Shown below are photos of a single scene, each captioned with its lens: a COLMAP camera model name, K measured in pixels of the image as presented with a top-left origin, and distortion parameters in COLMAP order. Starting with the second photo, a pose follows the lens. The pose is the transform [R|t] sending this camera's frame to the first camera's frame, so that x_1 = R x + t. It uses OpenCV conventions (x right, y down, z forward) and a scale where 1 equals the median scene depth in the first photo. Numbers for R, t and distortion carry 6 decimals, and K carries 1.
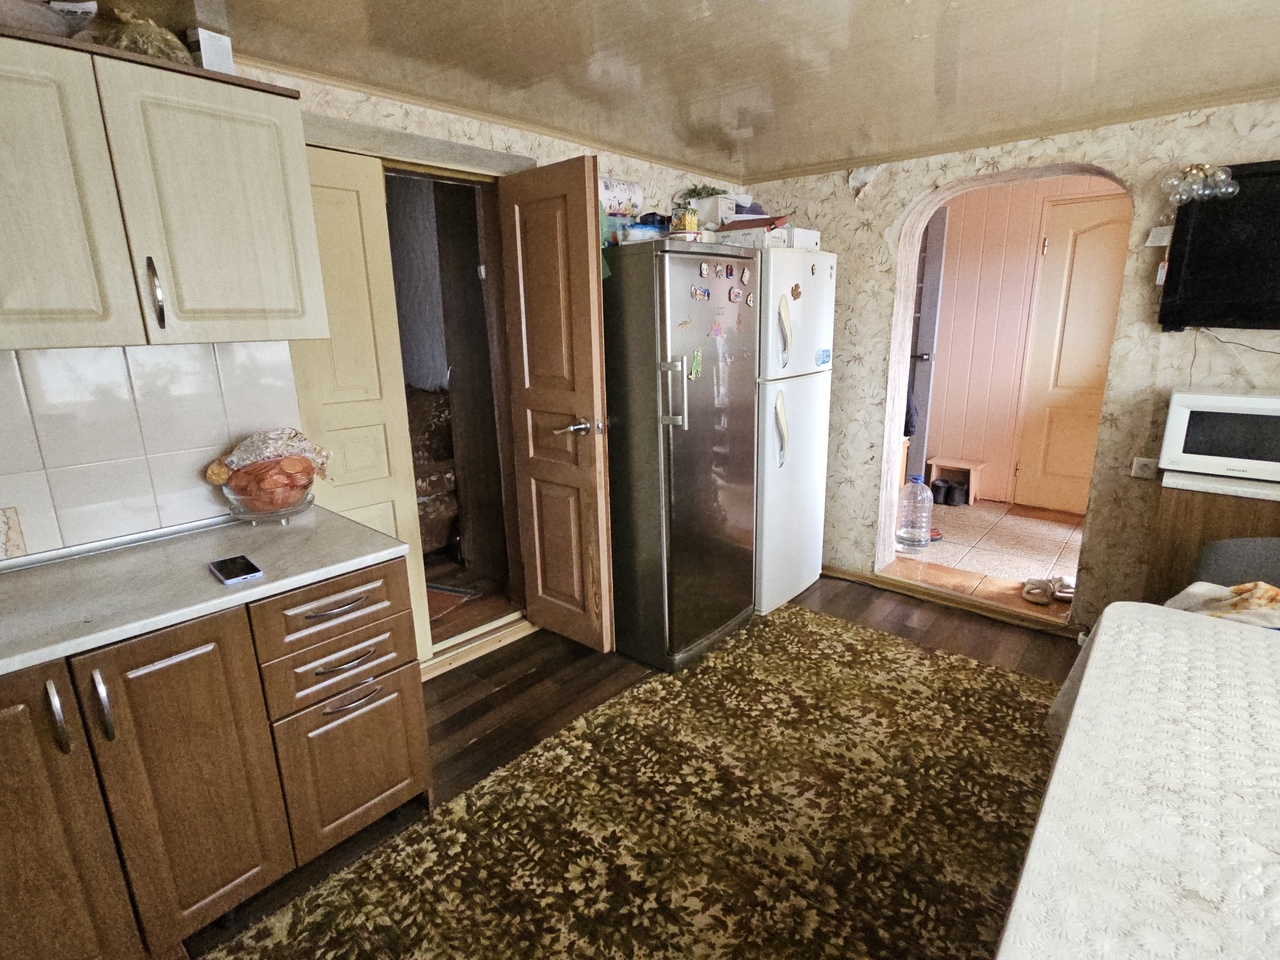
lens RADIAL K [[626.3, 0, 659.3], [0, 626.3, 424.0], [0, 0, 1]] dist [0.000220, -0.000039]
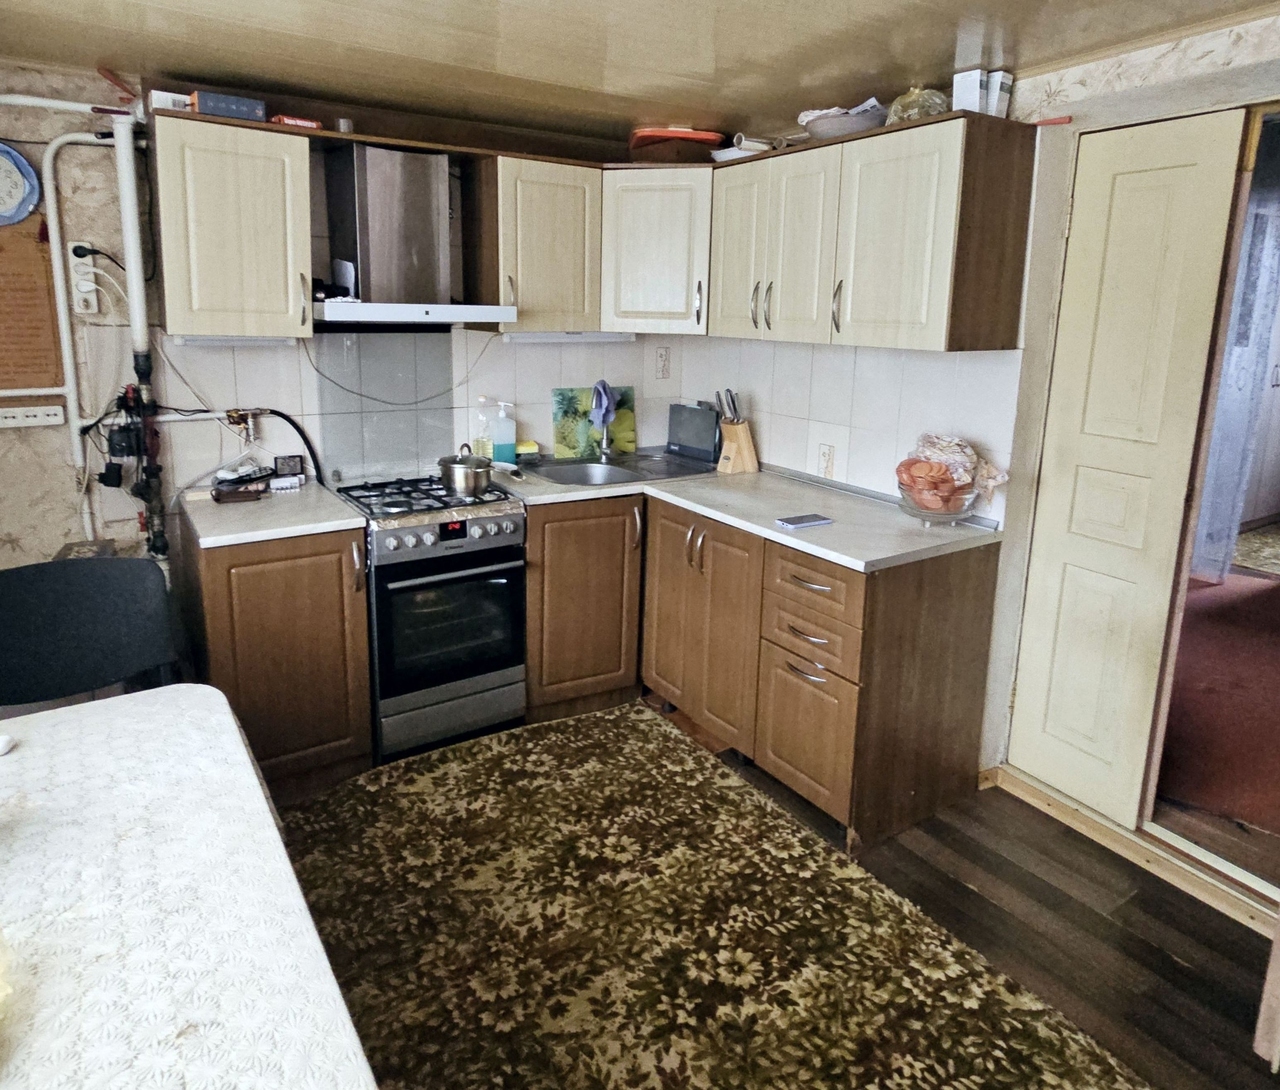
lens RADIAL K [[832.2, 0, 646.4], [0, 832.2, 465.0], [0, 0, 1]] dist [-0.002082, -0.001011]
pose [[-0.270193, 0.190268, -0.943819, 0.850375], [-0.176626, 0.953848, 0.242854, -0.198153], [0.946467, 0.232321, -0.224117, 0.950696]]
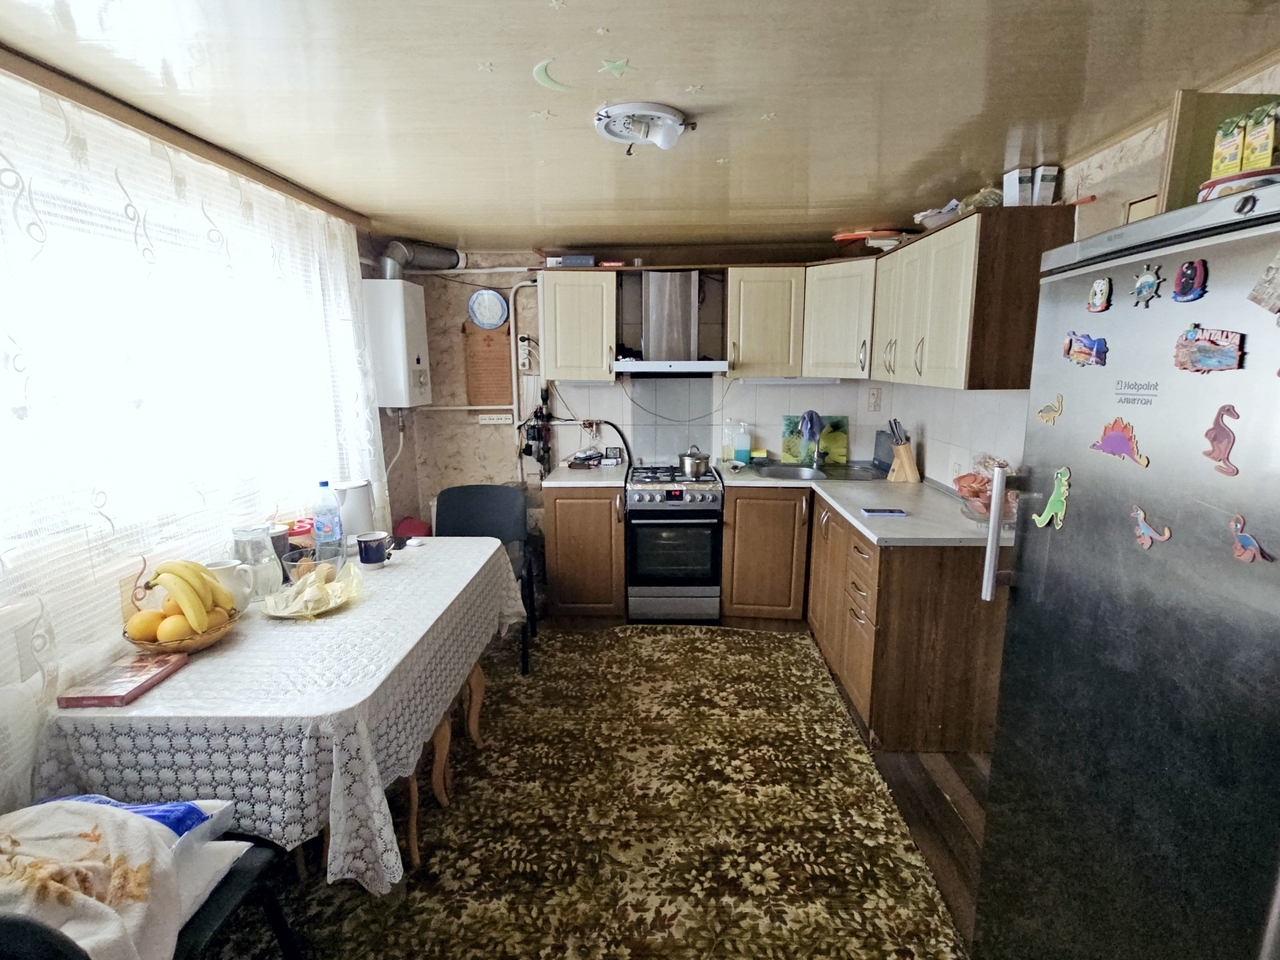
lens RADIAL K [[660.6, 0, 645.5], [0, 660.6, 480.0], [0, 0, 1]] dist [-0.000024, -0.000285]
pose [[-0.781609, 0.135744, -0.608820, 0.835221], [-0.086009, 0.943257, 0.320731, -0.338804], [0.617811, 0.303050, -0.725583, 1.697588]]
